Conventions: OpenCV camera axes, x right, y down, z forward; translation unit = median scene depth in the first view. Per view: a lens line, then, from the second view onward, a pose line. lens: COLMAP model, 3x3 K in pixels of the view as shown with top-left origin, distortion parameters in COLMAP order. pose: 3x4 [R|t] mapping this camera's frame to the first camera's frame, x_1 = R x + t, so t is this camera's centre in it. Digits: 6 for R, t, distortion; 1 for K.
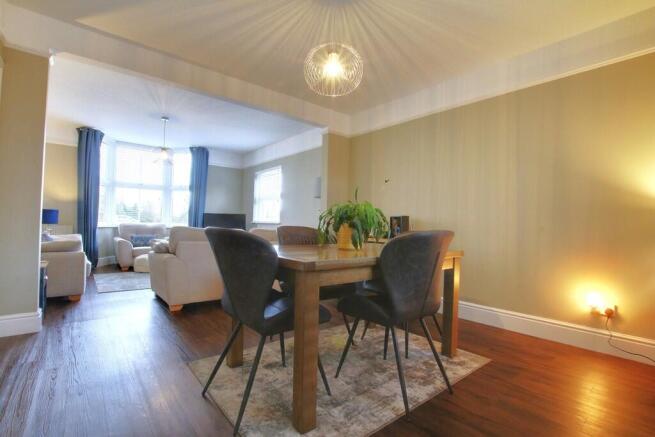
lens RADIAL K [[322.8, 0, 325.7], [0, 322.8, 232.6], [0, 0, 1]] dist [0.000380, 0.000342]
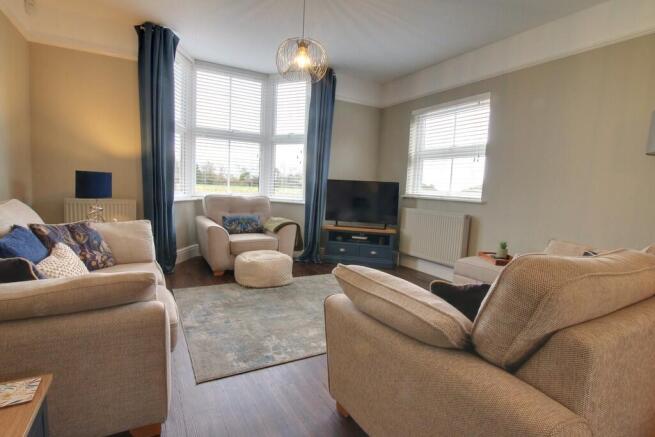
lens RADIAL K [[322.8, 0, 325.7], [0, 322.8, 232.6], [0, 0, 1]] dist [0.000380, 0.000342]
pose [[0.988777, 0.040861, -0.143704, -0.323225], [-0.024131, 0.992922, 0.116294, -0.035074], [0.147439, -0.111521, 0.982764, 0.424637]]
